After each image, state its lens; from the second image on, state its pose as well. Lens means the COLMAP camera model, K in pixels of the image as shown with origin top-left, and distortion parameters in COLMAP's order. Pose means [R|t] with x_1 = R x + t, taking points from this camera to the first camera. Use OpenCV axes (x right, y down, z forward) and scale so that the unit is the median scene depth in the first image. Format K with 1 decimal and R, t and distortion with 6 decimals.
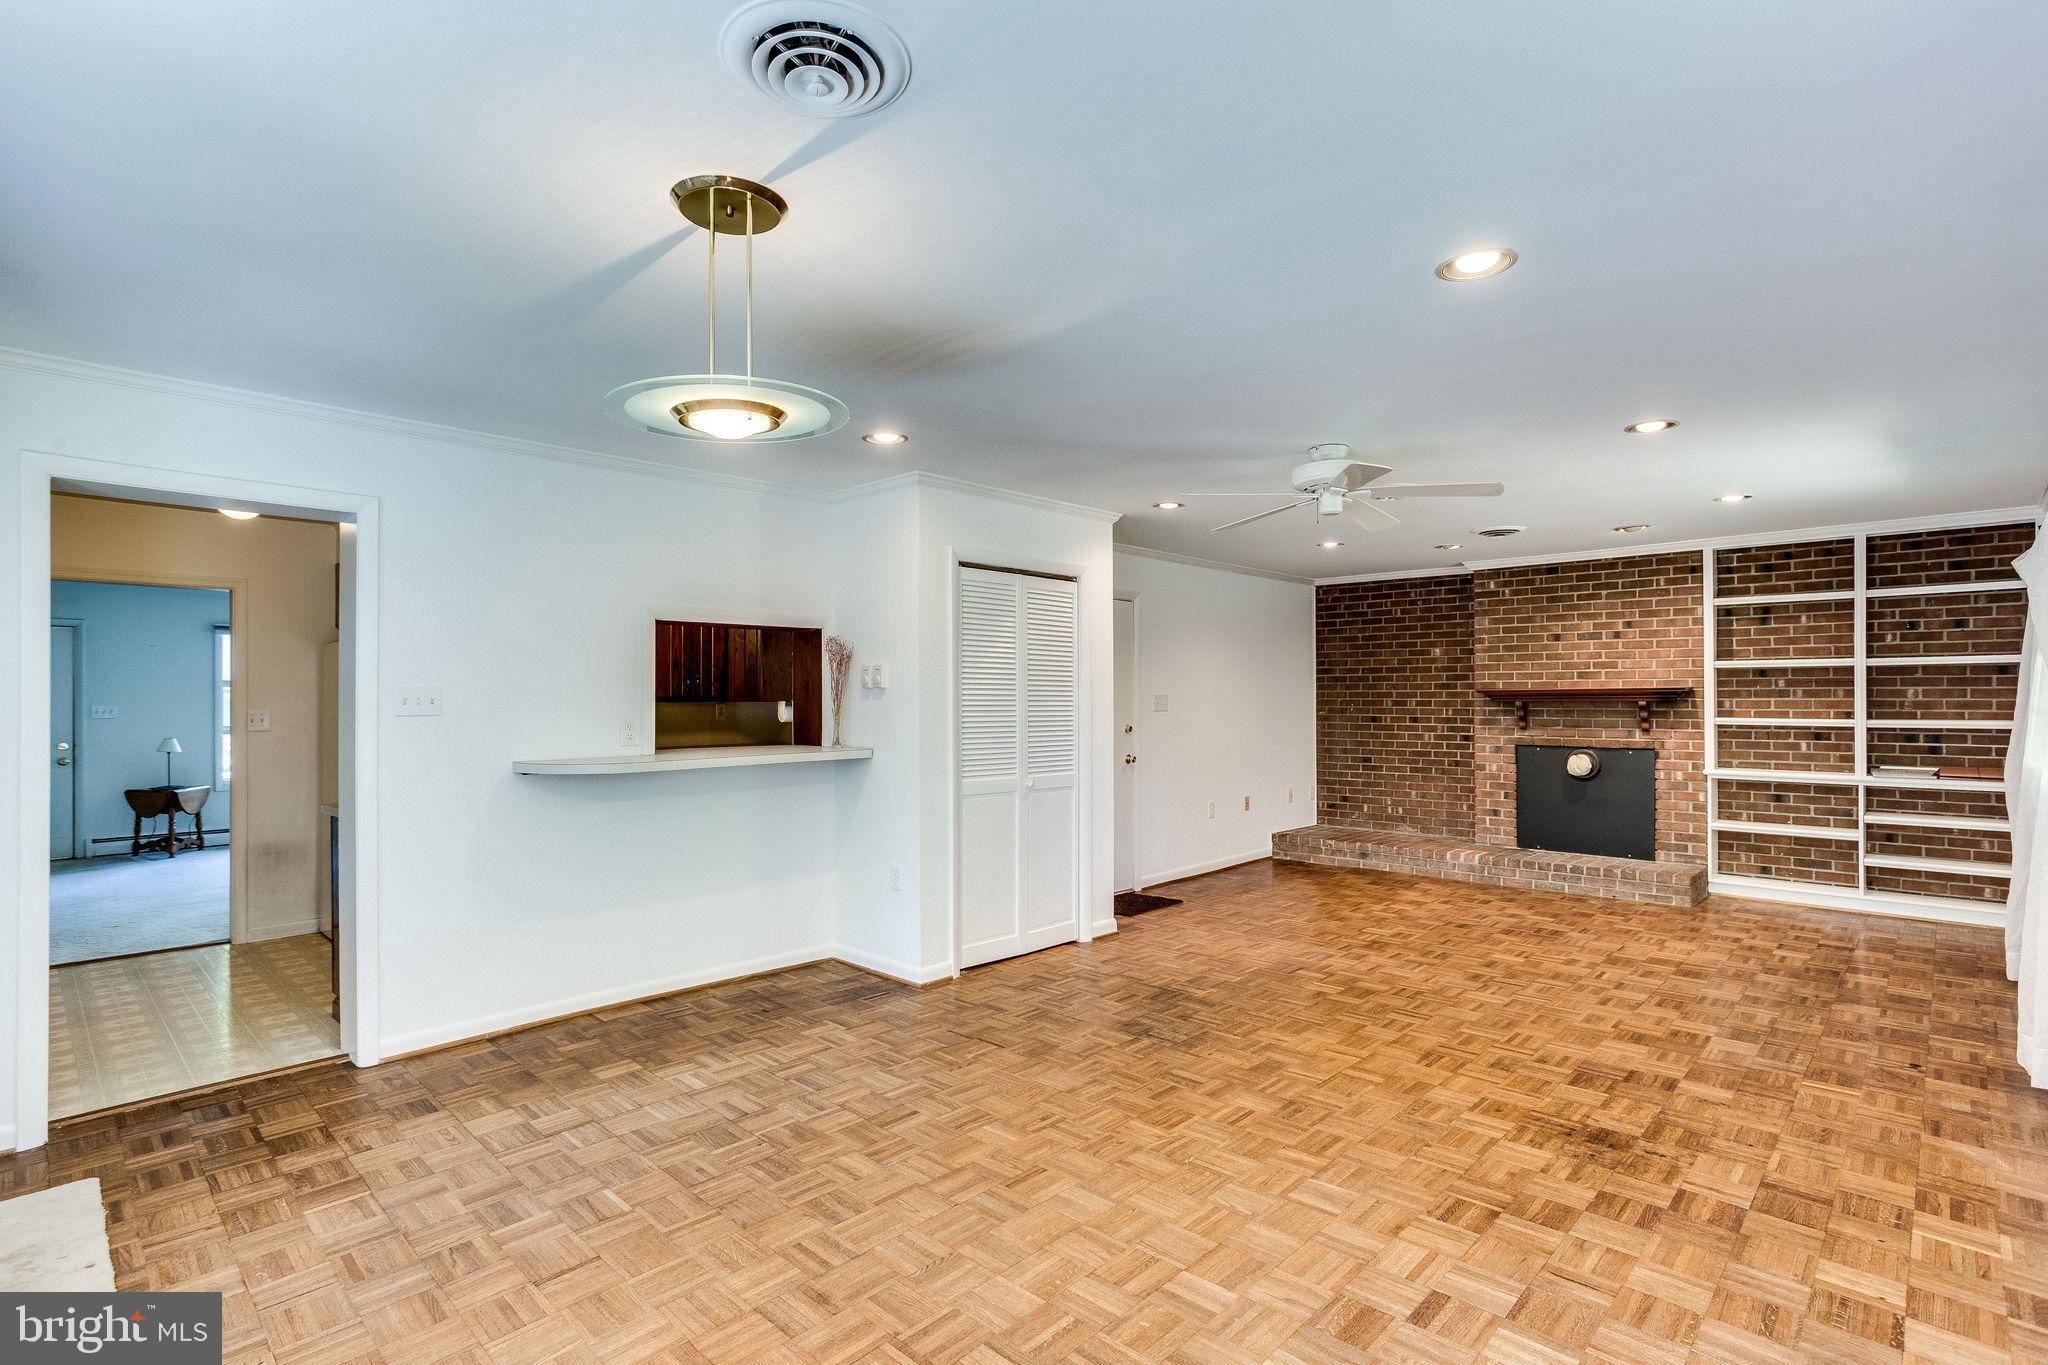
lens RADIAL K [[987.0, 0, 987.7], [0, 987.0, 693.0], [0, 0, 1]] dist [-0.037317, 0.017426]
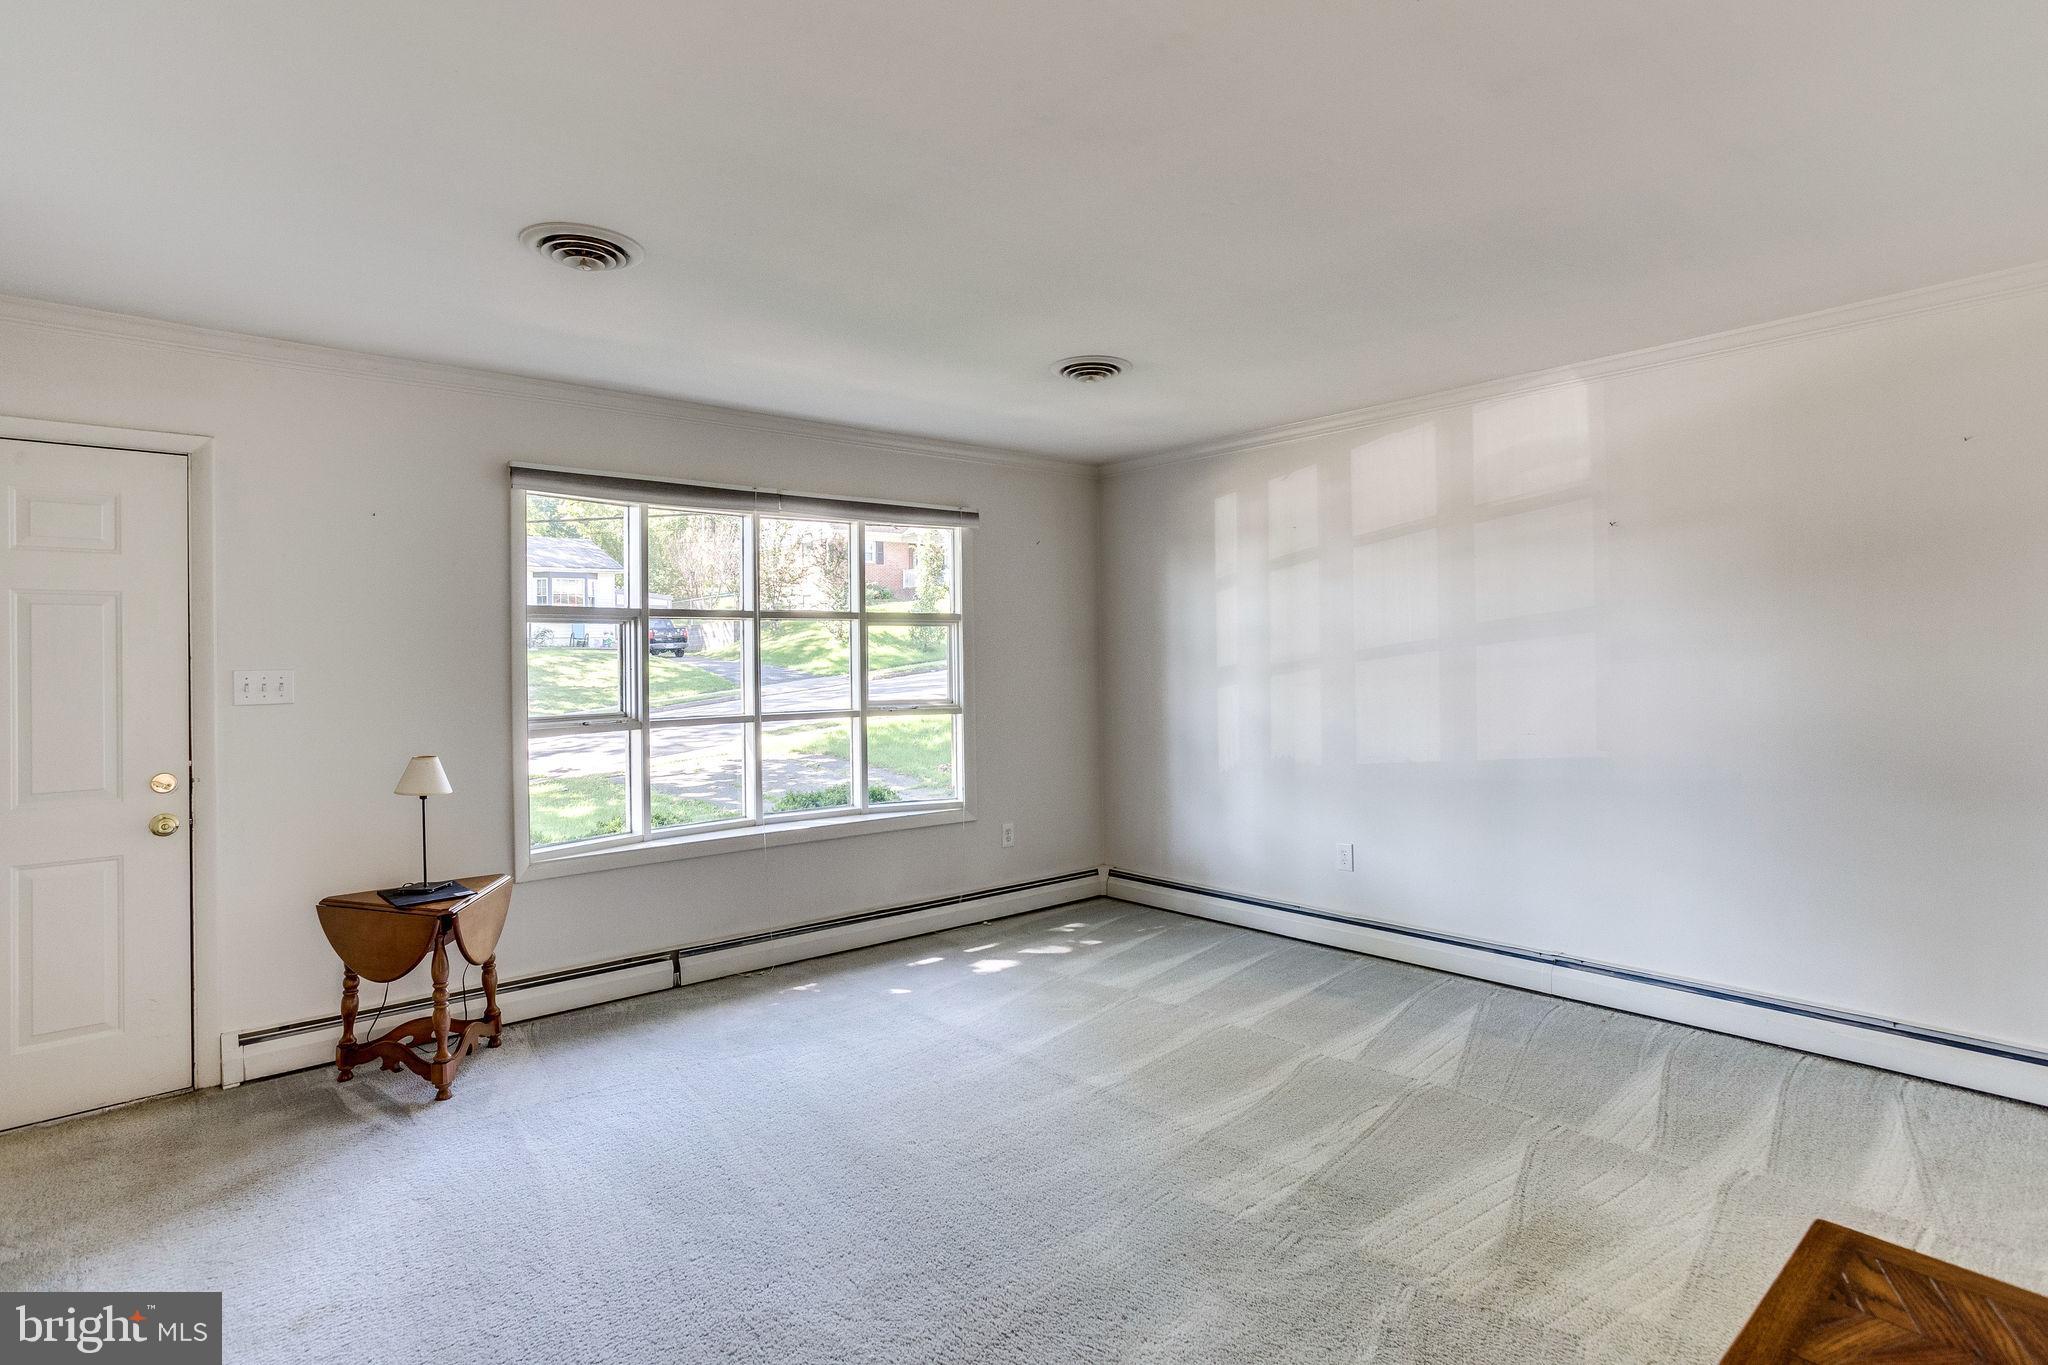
lens RADIAL K [[987.0, 0, 1002.6], [0, 987.0, 668.4], [0, 0, 1]] dist [-0.037317, 0.017426]
pose [[0.996860, -0.009756, -0.078586, -0.595379], [0.010591, 0.999892, 0.010210, 0.011437], [0.078478, -0.011011, 0.996855, 0.646682]]
